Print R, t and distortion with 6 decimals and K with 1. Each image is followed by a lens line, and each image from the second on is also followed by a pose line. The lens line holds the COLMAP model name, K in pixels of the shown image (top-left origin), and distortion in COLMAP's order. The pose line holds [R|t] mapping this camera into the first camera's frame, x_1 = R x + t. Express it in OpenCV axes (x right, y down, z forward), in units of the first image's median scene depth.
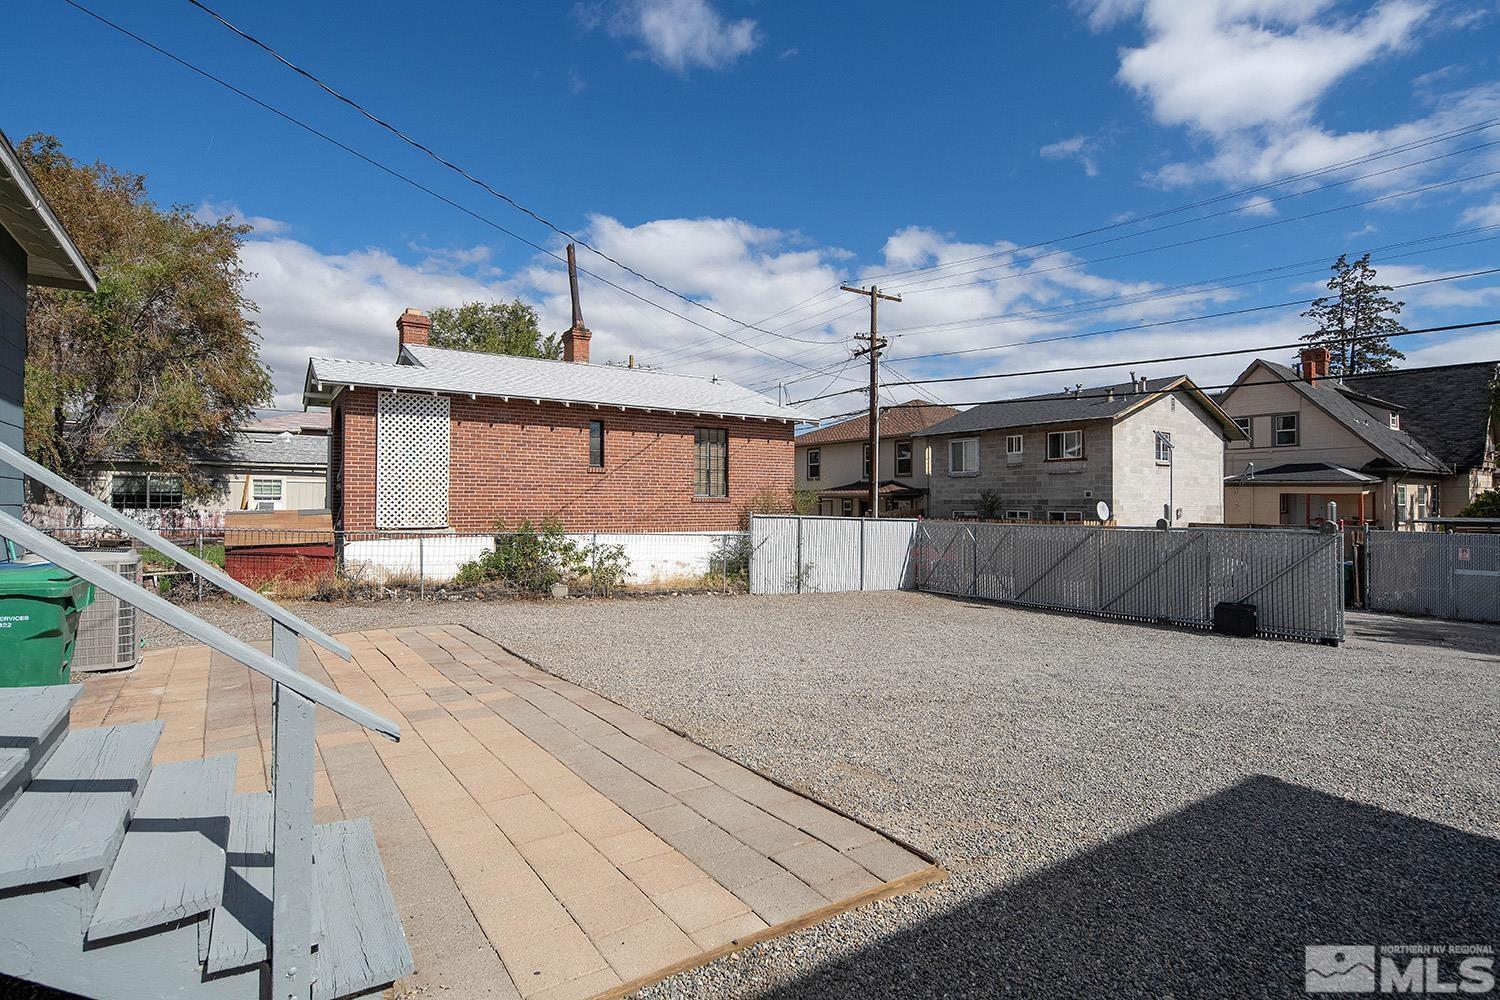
lens RADIAL K [[726.3, 0, 759.4], [0, 726.3, 499.8], [0, 0, 1]] dist [0.012270, -0.005956]
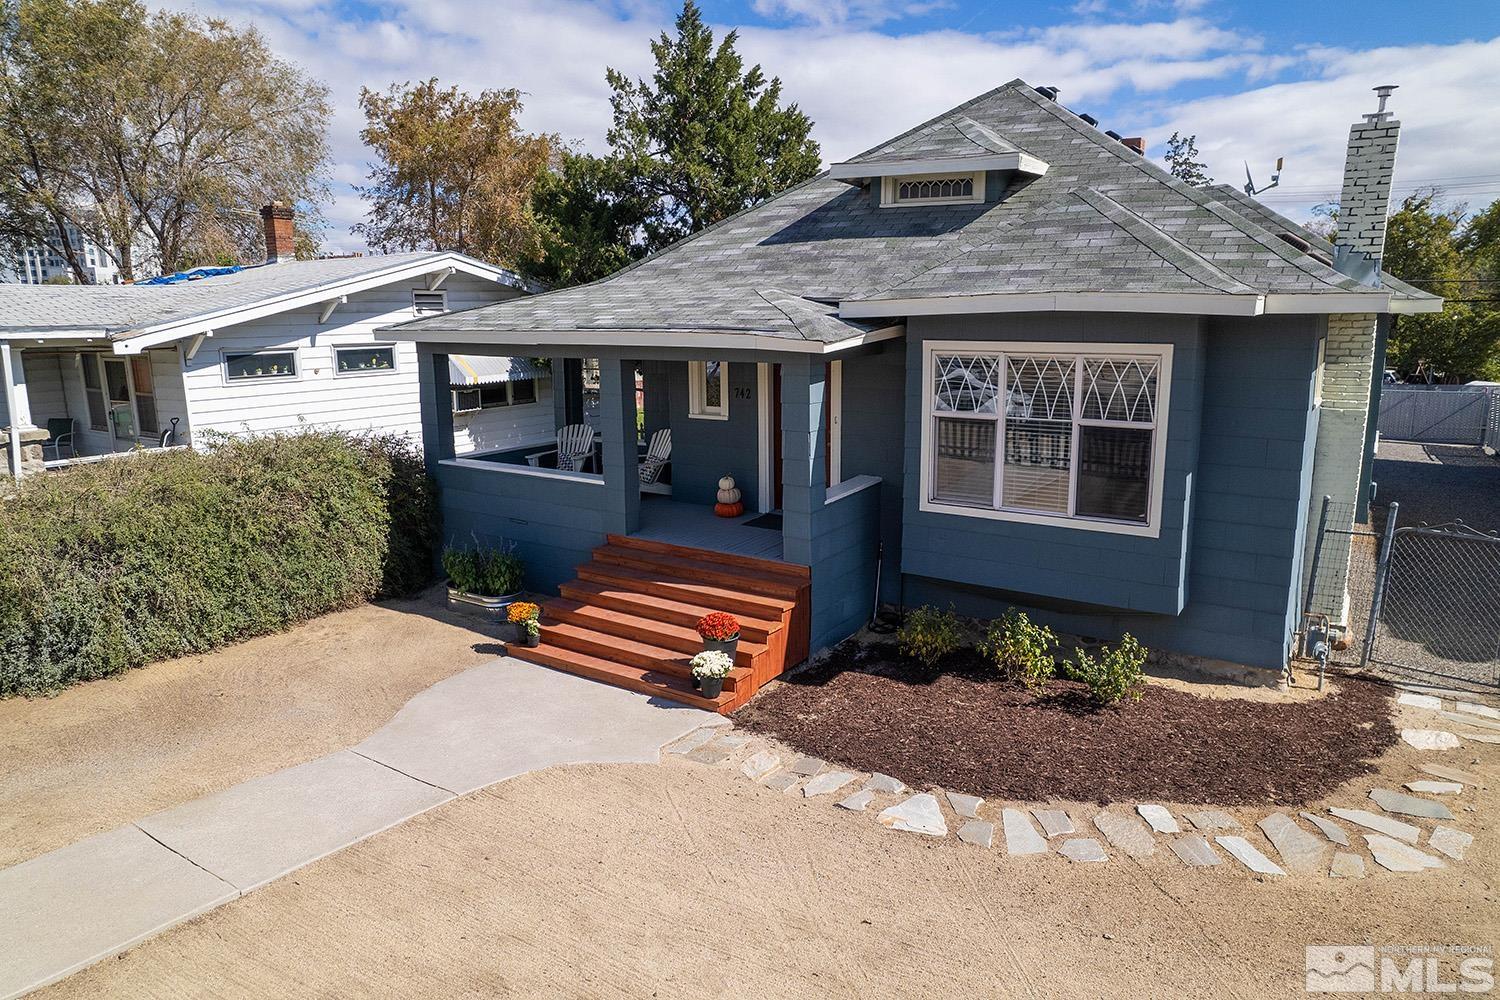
lens RADIAL K [[955.1, 0, 747.7], [0, 955.1, 502.8], [0, 0, 1]] dist [-0.052549, 0.040108]
pose [[0.928923, -0.077042, 0.362169, -0.685387], [0.001394, 0.978835, 0.204647, -0.074267], [-0.370270, -0.189596, 0.909370, -0.400349]]
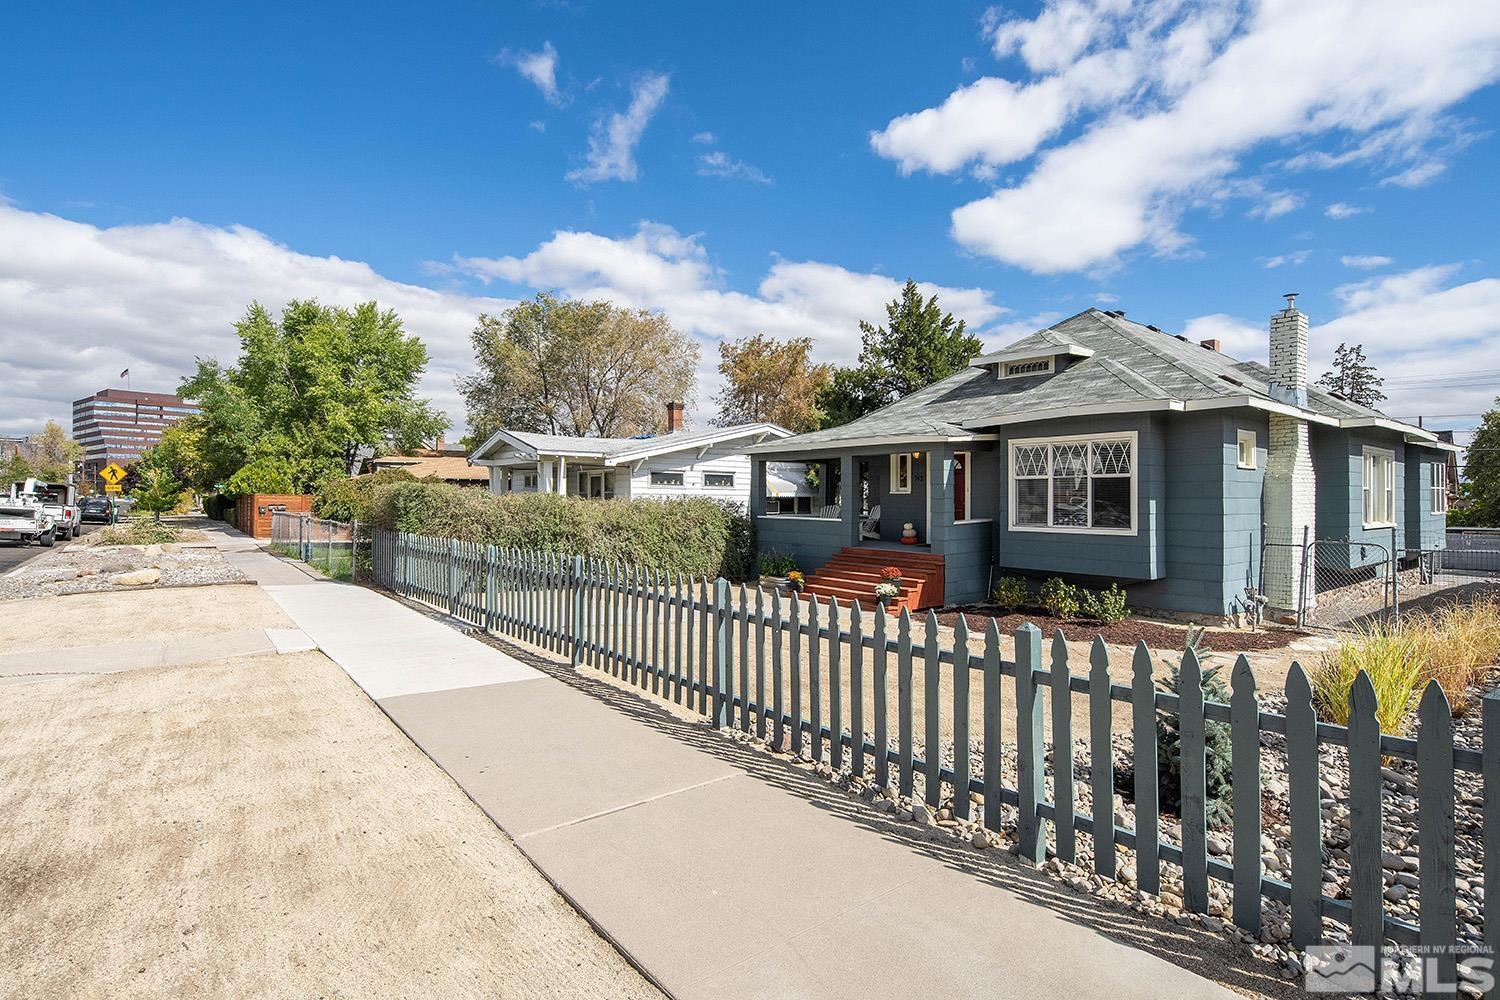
lens RADIAL K [[726.3, 0, 743.6], [0, 726.3, 497.6], [0, 0, 1]] dist [0.012270, -0.005956]
pose [[0.997949, 0.008994, 0.063375, -0.707263], [-0.009340, 0.999943, 0.005168, -0.030030], [-0.063325, -0.005749, 0.997976, -0.560943]]
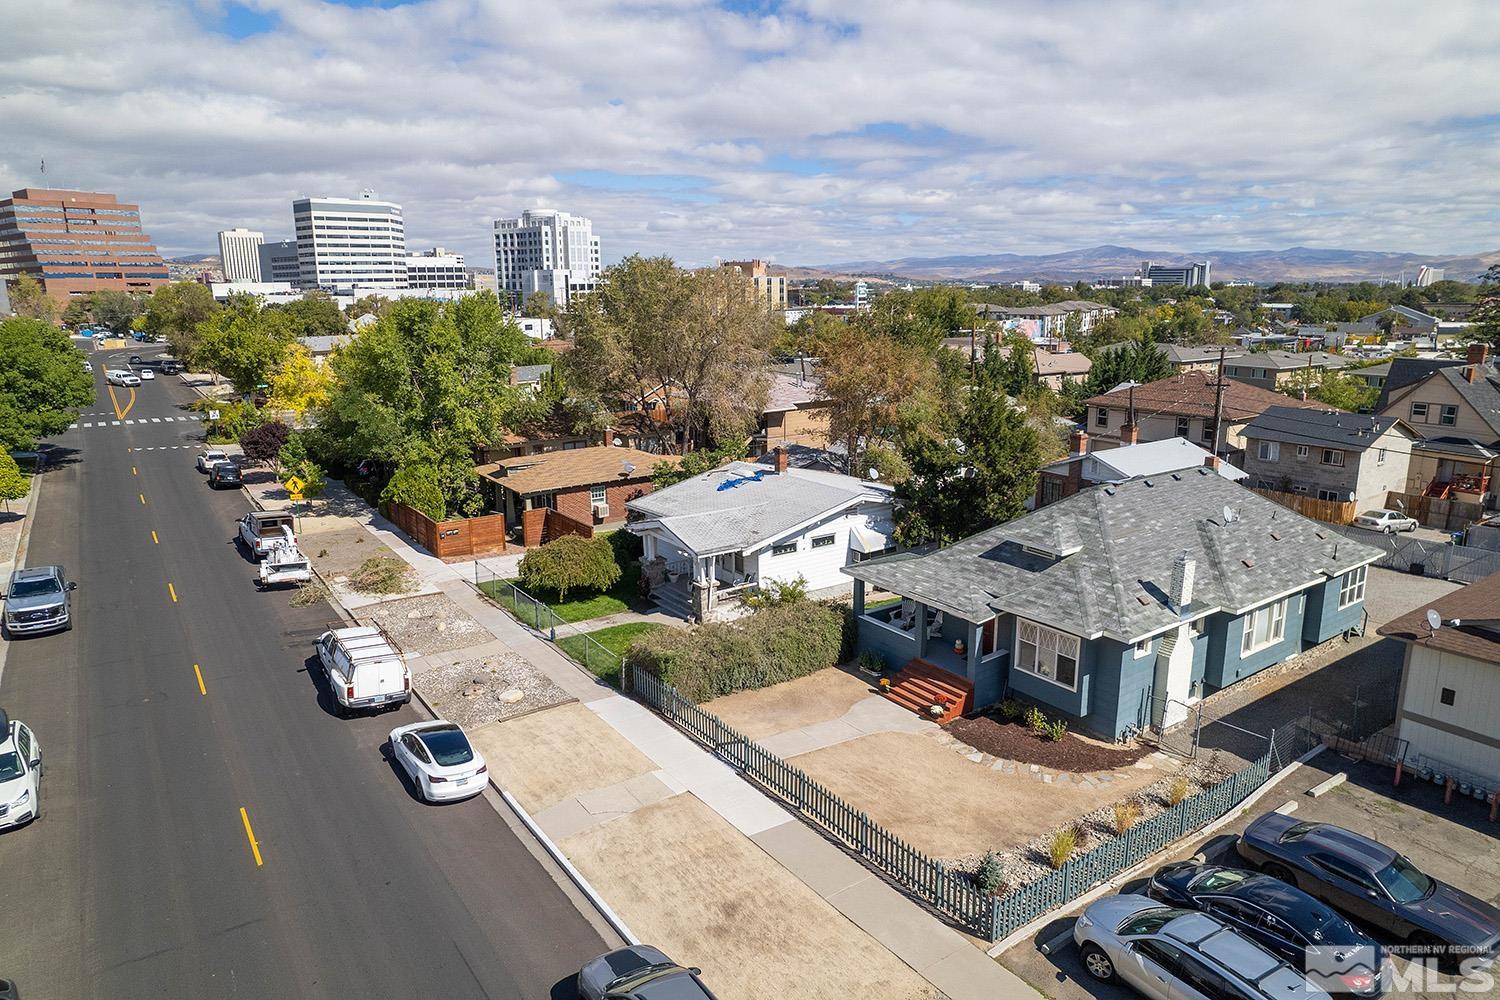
lens RADIAL K [[955.1, 0, 749.9], [0, 955.1, 507.6], [0, 0, 1]] dist [-0.052549, 0.040108]
pose [[0.999968, -0.008005, 0.000257, -0.780950], [0.007712, 0.971066, 0.238687, -0.383403], [-0.002161, -0.238677, 0.971097, -1.004176]]
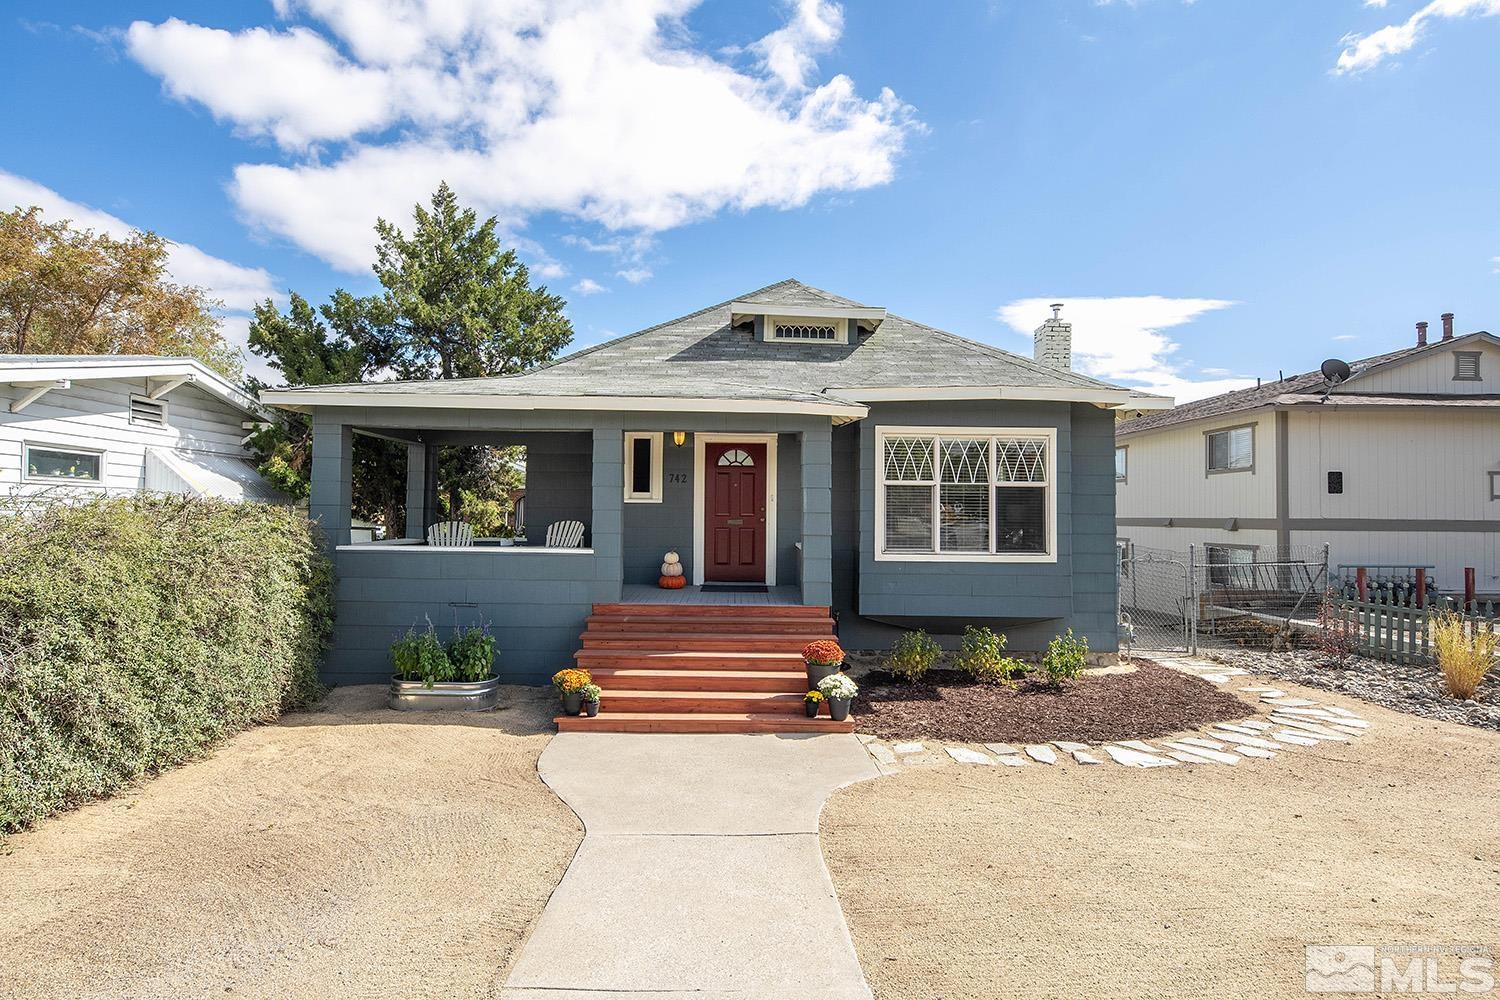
lens RADIAL K [[726.3, 0, 740.4], [0, 726.3, 503.8], [0, 0, 1]] dist [0.012270, -0.005956]
pose [[0.554457, 0.027116, 0.831770, -0.793704], [-0.020400, 0.999612, -0.018989, -0.025762], [-0.831962, -0.006439, 0.554795, -0.260498]]
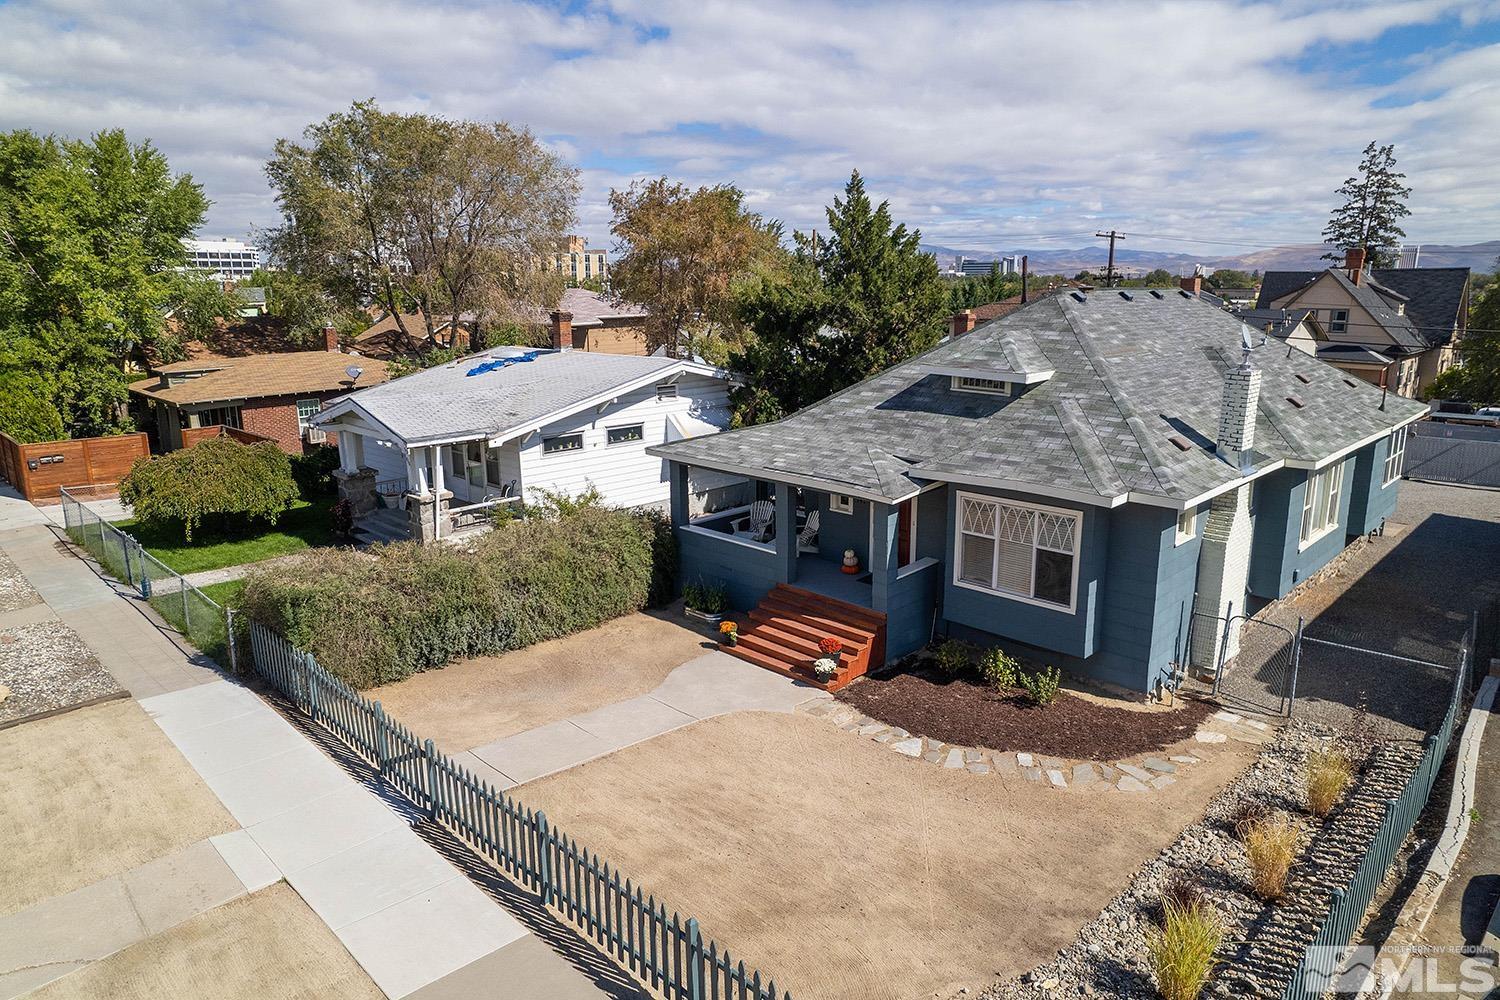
lens RADIAL K [[955.1, 0, 749.2], [0, 955.1, 505.5], [0, 0, 1]] dist [-0.052549, 0.040108]
pose [[0.983699, -0.046552, 0.173692, -0.725322], [0.003850, 0.971140, 0.238477, -0.178164], [-0.179781, -0.233921, 0.955489, -0.617718]]
